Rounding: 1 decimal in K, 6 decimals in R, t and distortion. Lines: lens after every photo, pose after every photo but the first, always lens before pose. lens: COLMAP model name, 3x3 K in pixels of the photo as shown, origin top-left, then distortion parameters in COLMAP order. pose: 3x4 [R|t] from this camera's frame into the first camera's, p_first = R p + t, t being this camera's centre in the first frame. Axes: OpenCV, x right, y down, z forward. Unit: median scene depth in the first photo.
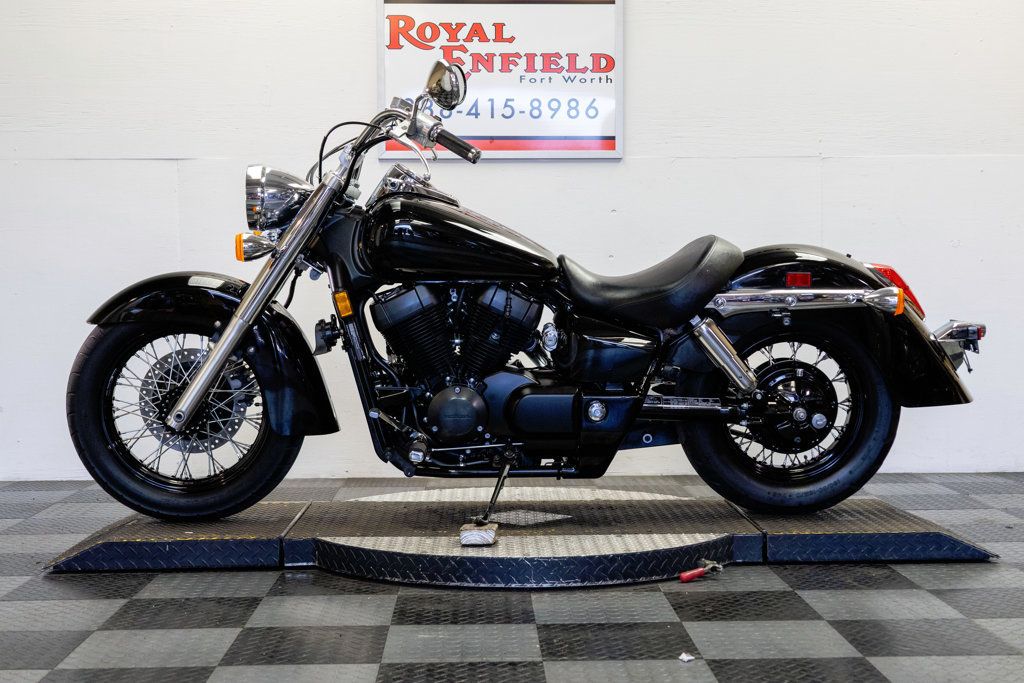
lens RADIAL K [[1380.8, 0, 511.6], [0, 1380.8, 346.1], [0, 0, 1]] dist [0.039067, 0.000000]
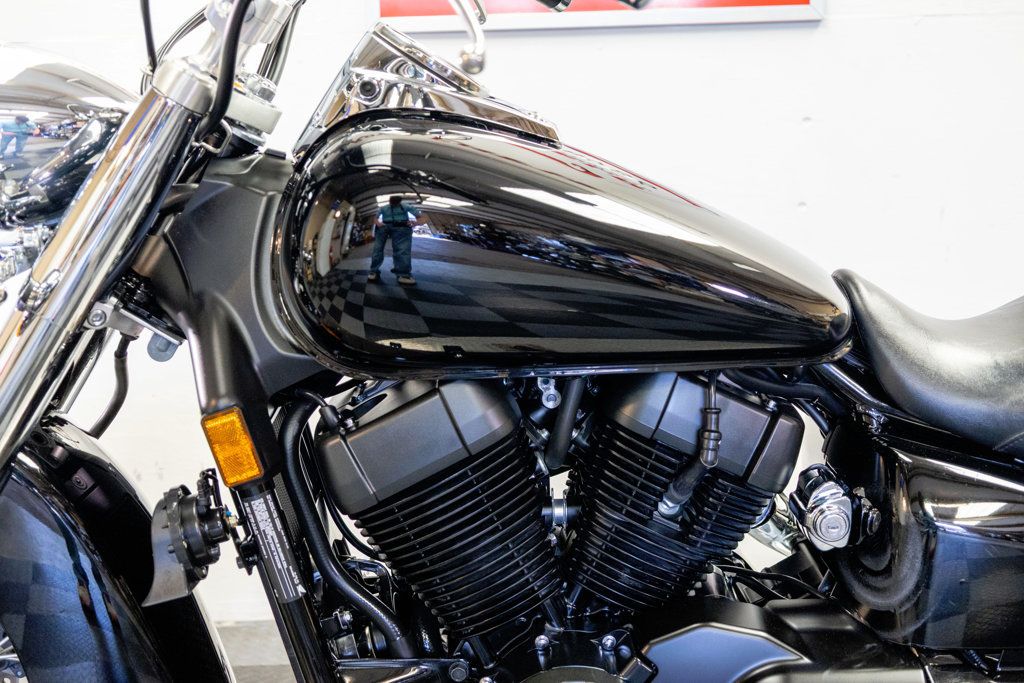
lens RADIAL K [[1380.8, 0, 505.5], [0, 1380.8, 337.8], [0, 0, 1]] dist [0.039067, 0.000000]
pose [[0.999001, -0.022556, -0.038573, -0.039760], [0.025245, 0.997179, 0.070689, -0.078168], [0.036870, -0.071592, 0.996752, 0.651785]]
